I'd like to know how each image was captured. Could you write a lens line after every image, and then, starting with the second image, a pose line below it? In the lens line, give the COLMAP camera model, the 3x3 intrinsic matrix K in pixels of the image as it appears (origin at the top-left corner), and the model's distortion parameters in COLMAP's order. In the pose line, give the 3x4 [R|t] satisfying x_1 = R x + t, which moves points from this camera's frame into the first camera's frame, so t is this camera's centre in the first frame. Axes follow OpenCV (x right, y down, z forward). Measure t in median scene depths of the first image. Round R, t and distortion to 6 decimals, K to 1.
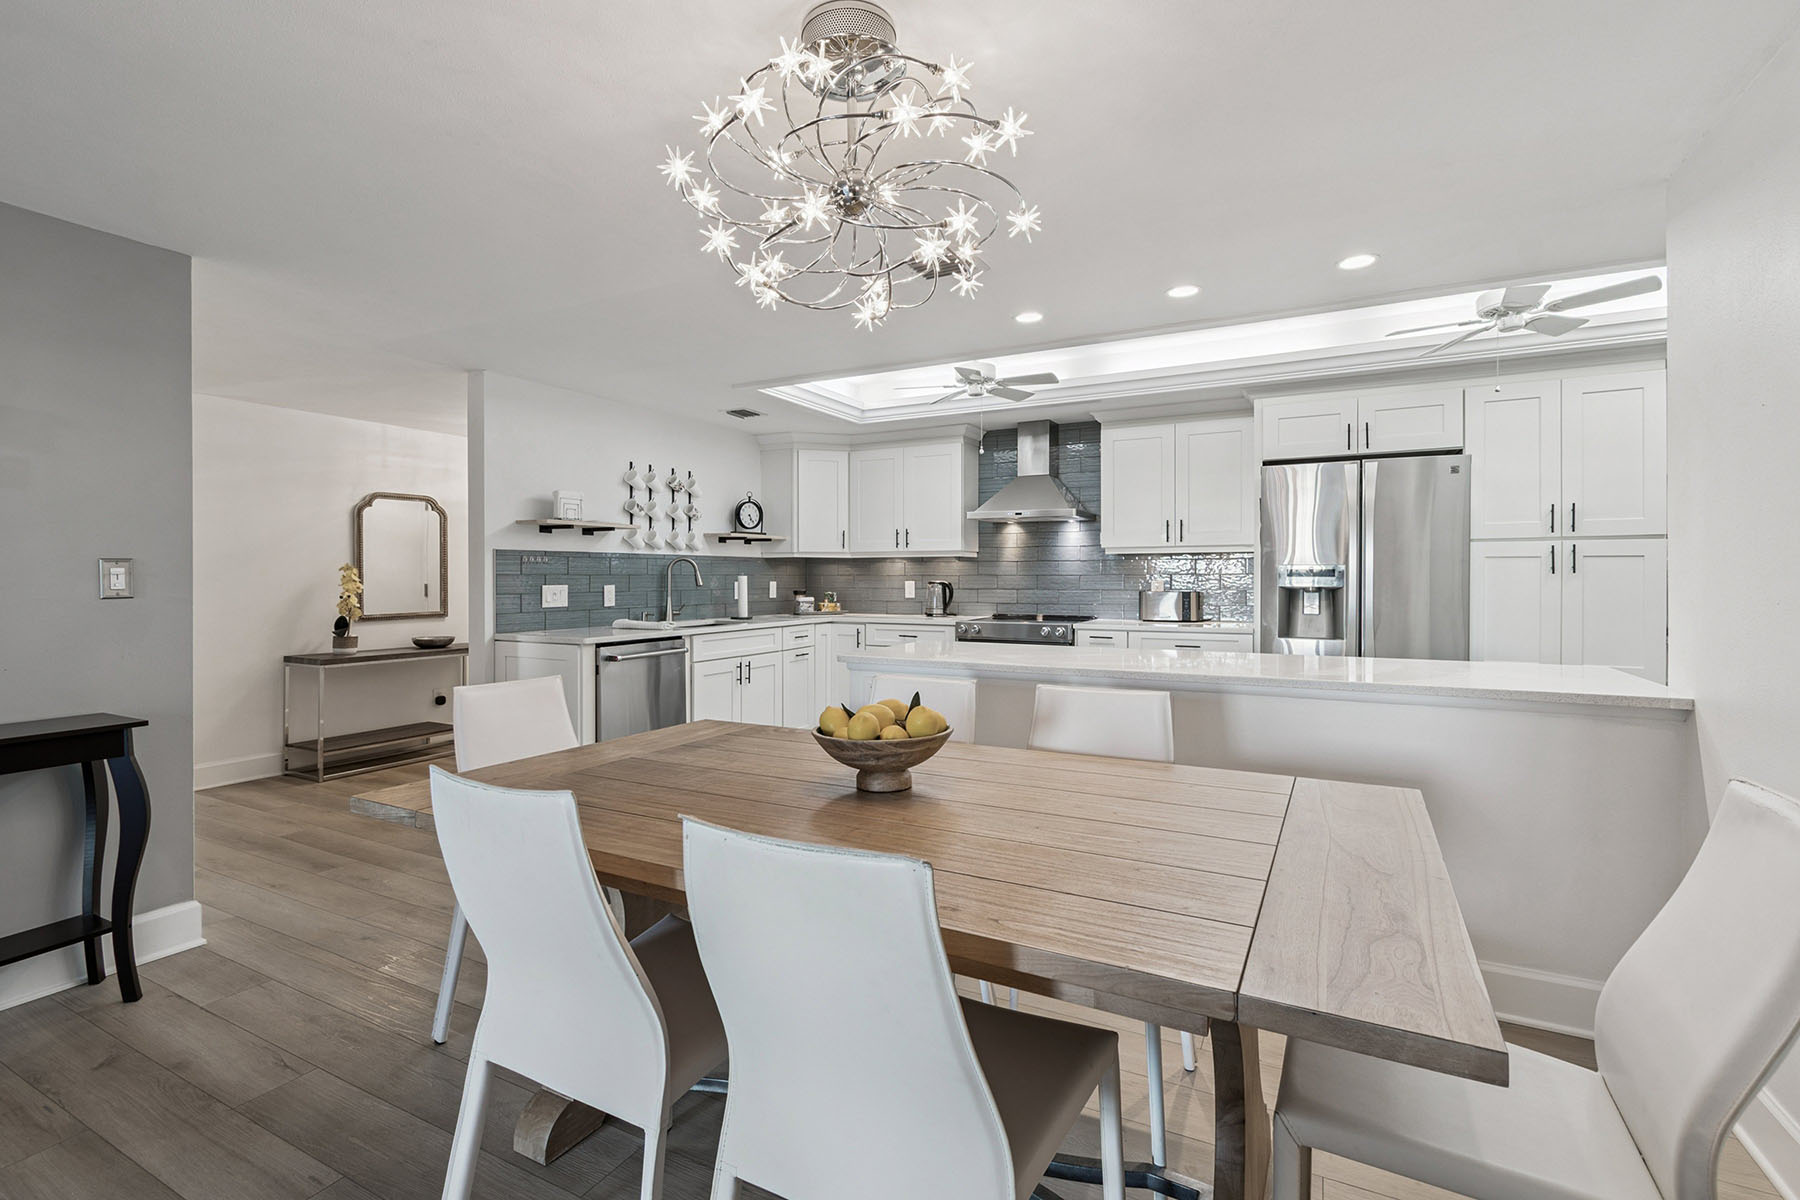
lens RADIAL K [[802.0, 0, 904.5], [0, 802.0, 582.2], [0, 0, 1]] dist [0.003337, -0.001570]
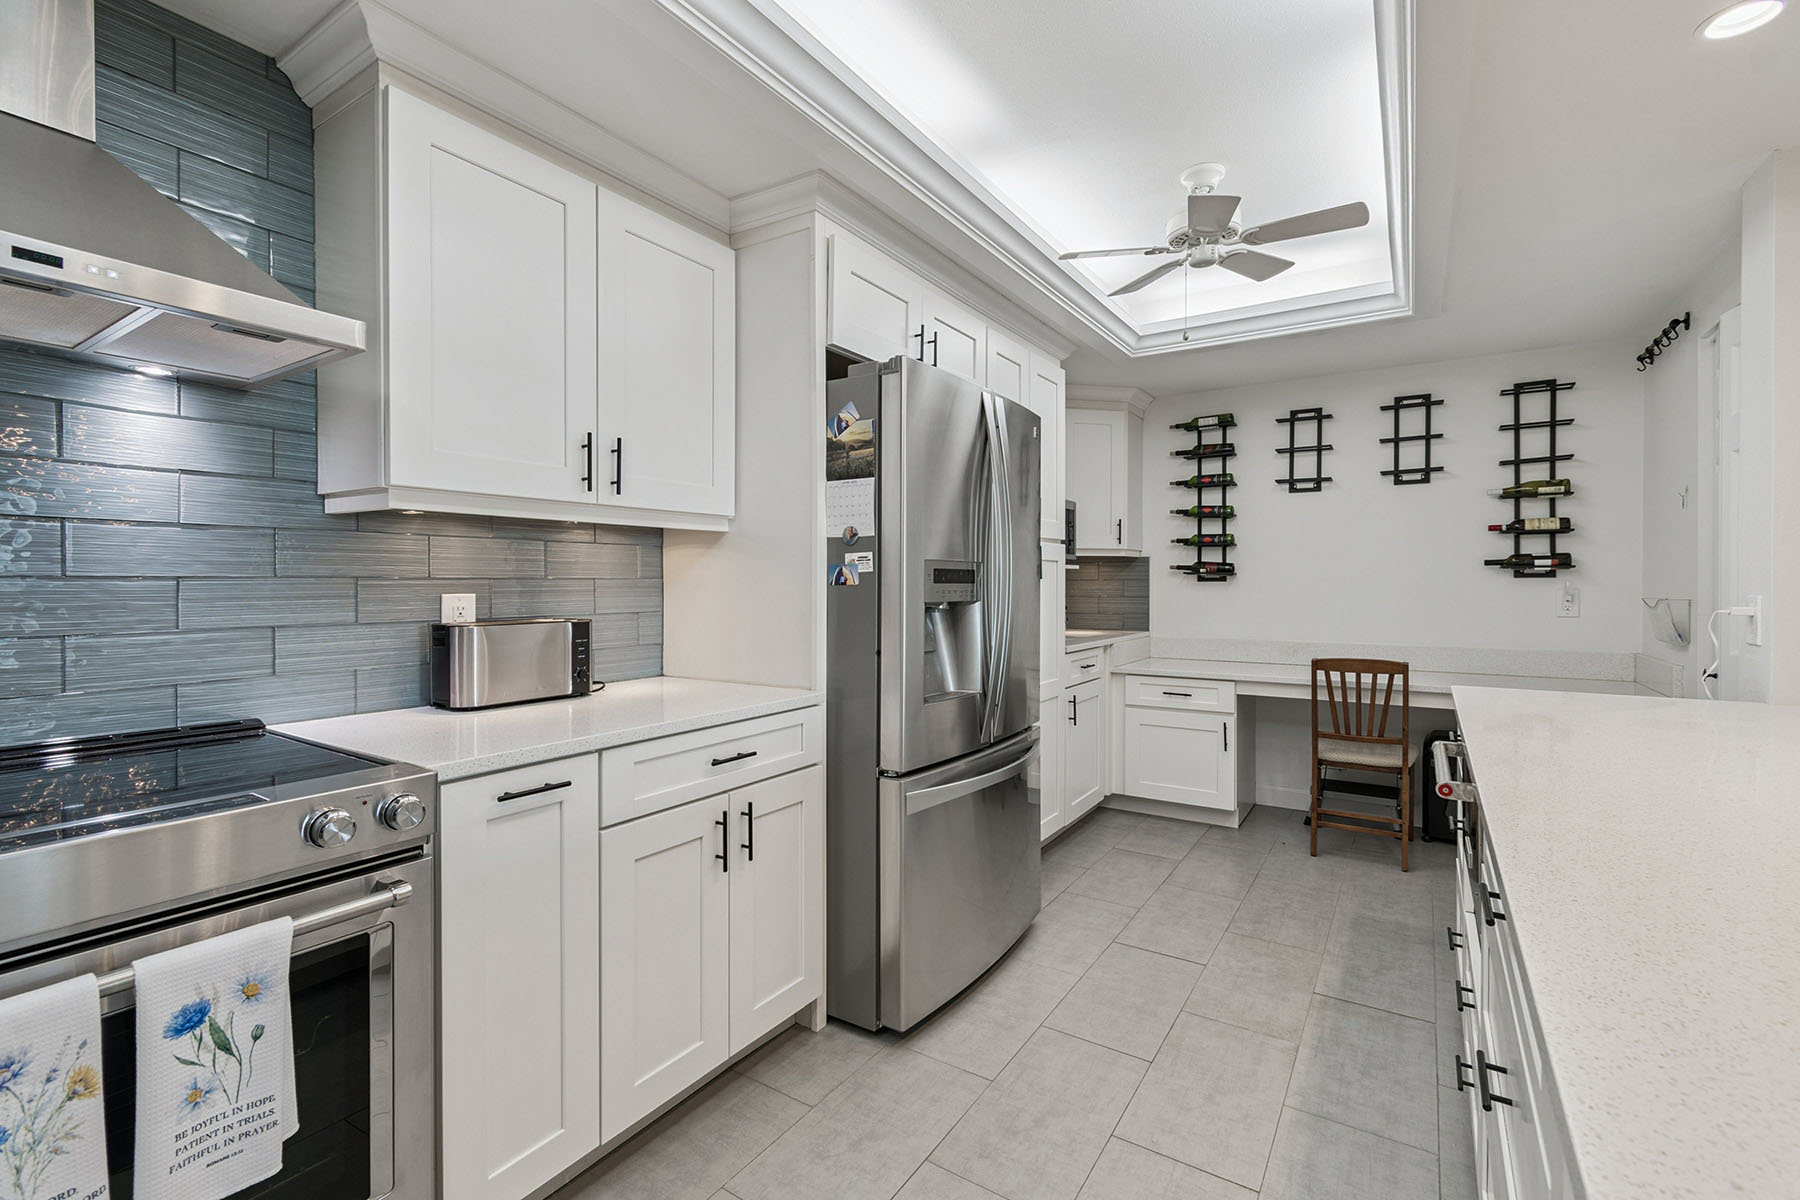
lens RADIAL K [[802.0, 0, 900.2], [0, 802.0, 592.4], [0, 0, 1]] dist [0.003337, -0.001570]
pose [[0.085441, -0.010167, 0.996291, -0.031893], [0.008828, 0.999916, 0.009447, -0.004428], [-0.996304, 0.007989, 0.085523, 0.761942]]
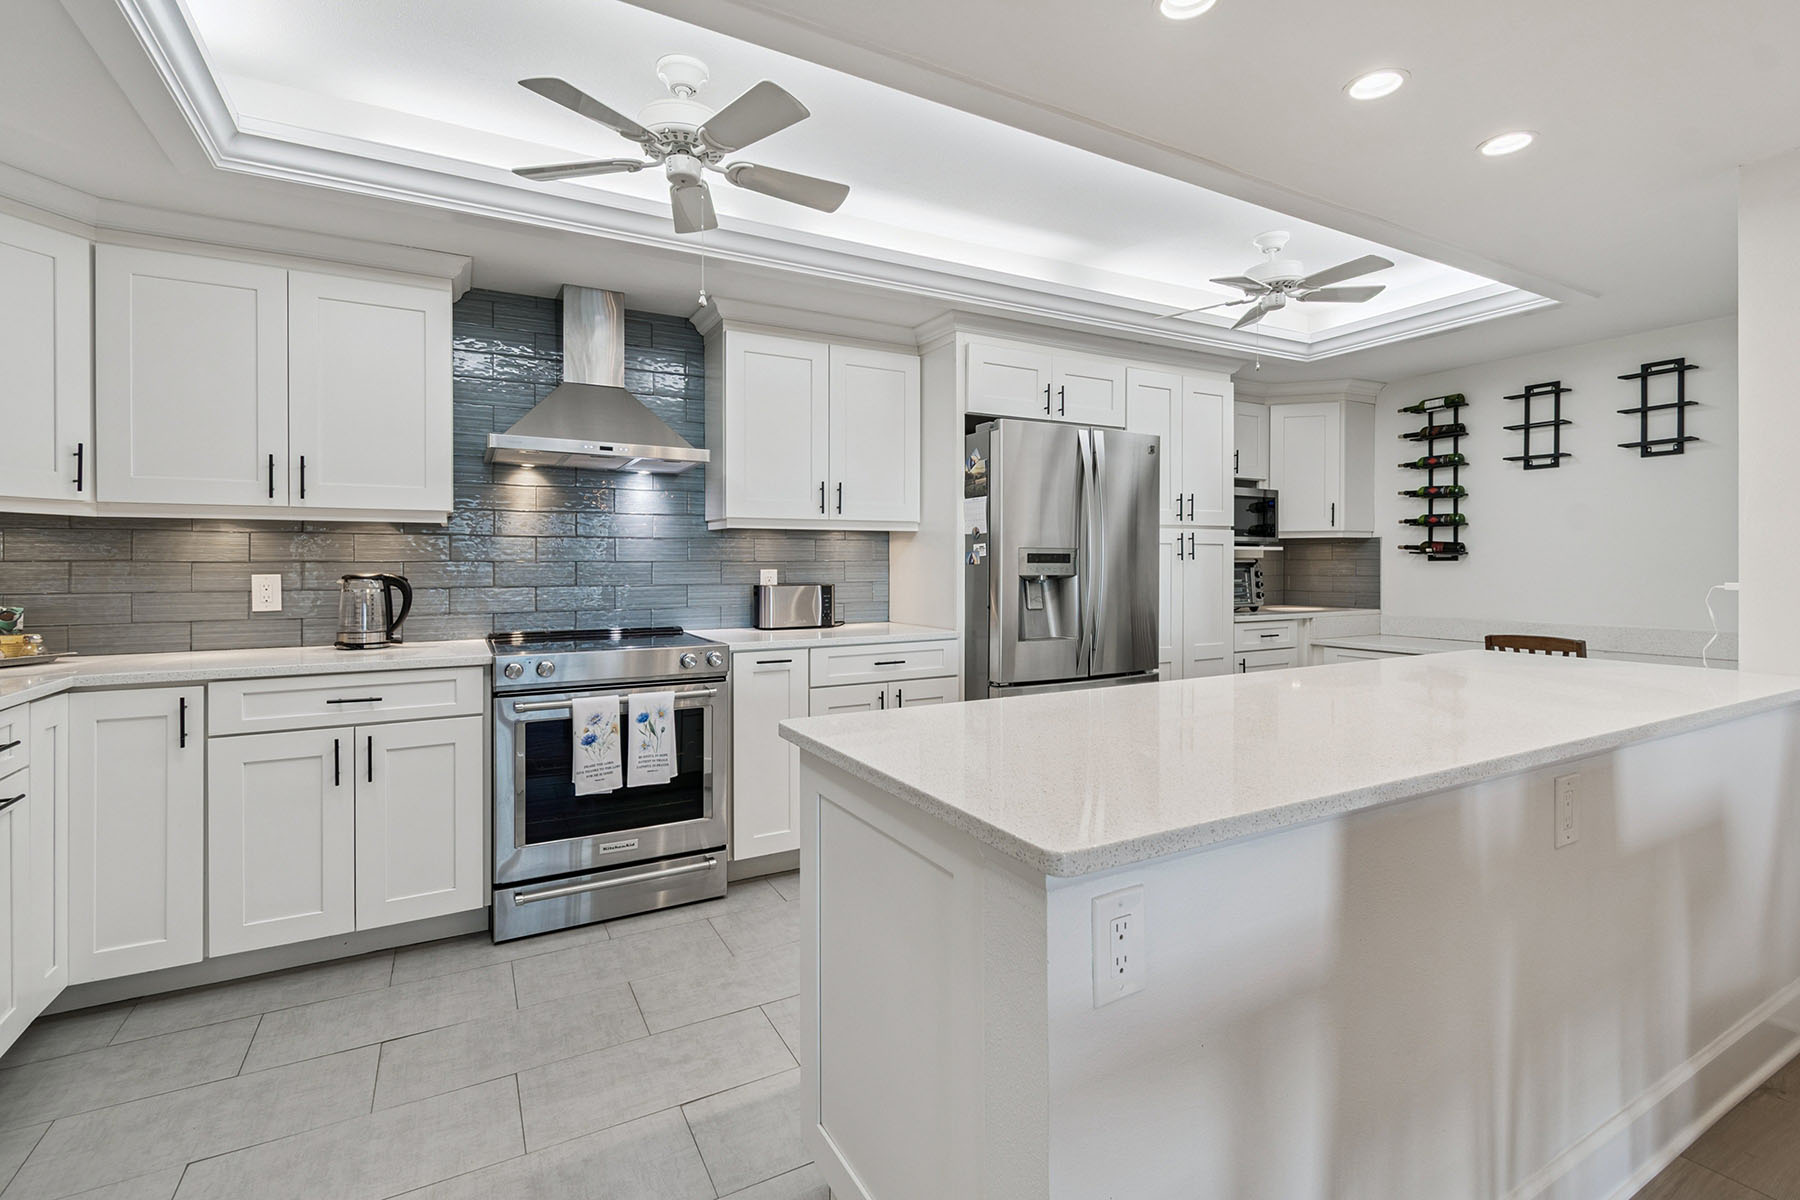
lens RADIAL K [[802.0, 0, 875.3], [0, 802.0, 566.7], [0, 0, 1]] dist [0.003337, -0.001570]
pose [[0.561178, -0.002368, 0.827692, -0.202679], [0.008579, 0.999959, -0.002955, -0.001483], [-0.827651, 0.008759, 0.561175, 0.532157]]
